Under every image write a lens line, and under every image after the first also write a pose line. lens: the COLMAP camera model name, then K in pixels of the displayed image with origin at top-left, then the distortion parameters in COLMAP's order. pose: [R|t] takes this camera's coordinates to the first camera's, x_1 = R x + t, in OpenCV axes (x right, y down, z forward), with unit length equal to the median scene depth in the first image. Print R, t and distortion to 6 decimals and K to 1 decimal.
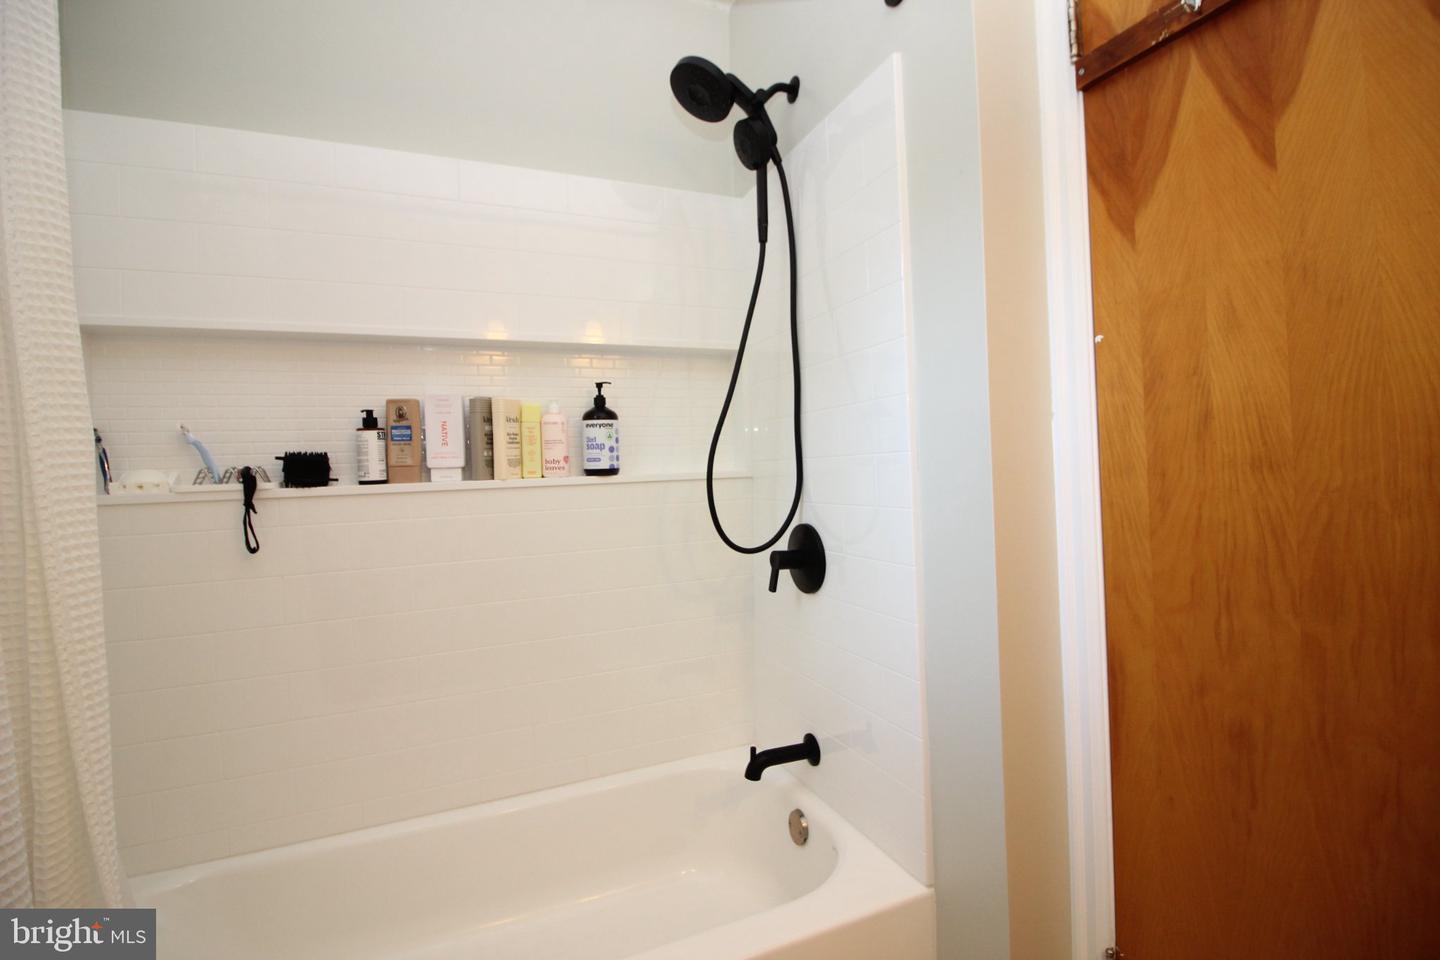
lens RADIAL K [[664.1, 0, 723.8], [0, 664.1, 469.5], [0, 0, 1]] dist [-0.000932, -0.010930]
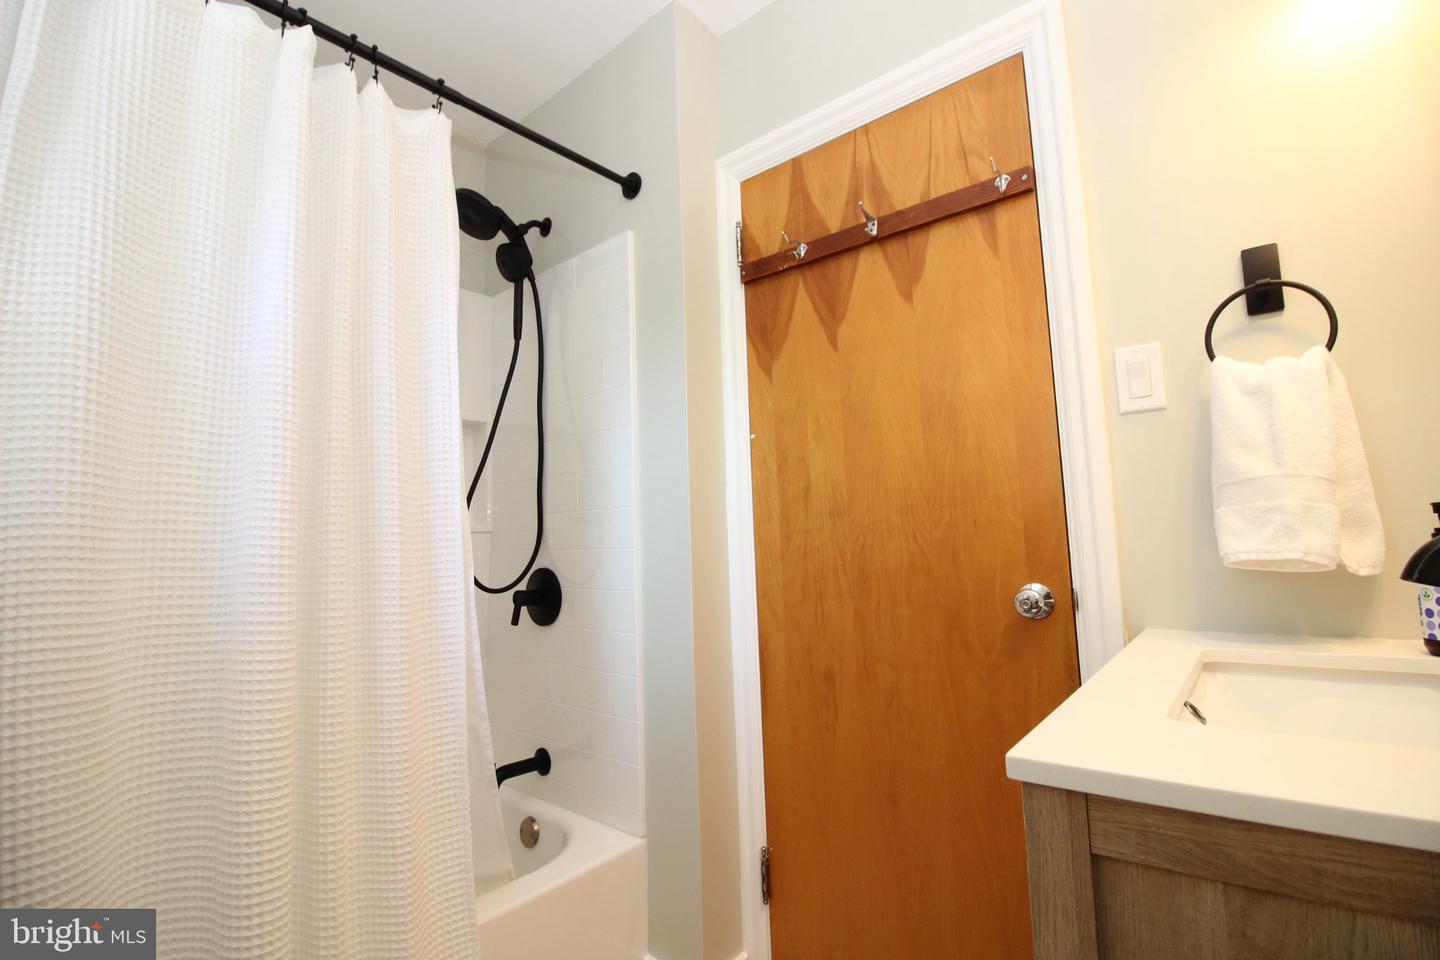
lens RADIAL K [[664.1, 0, 723.8], [0, 664.1, 469.5], [0, 0, 1]] dist [-0.000932, -0.010930]
pose [[0.891673, 0.053243, 0.449539, -0.212346], [-0.000388, 0.993149, -0.116858, 0.068419], [-0.452681, 0.104025, 0.885584, -0.377660]]
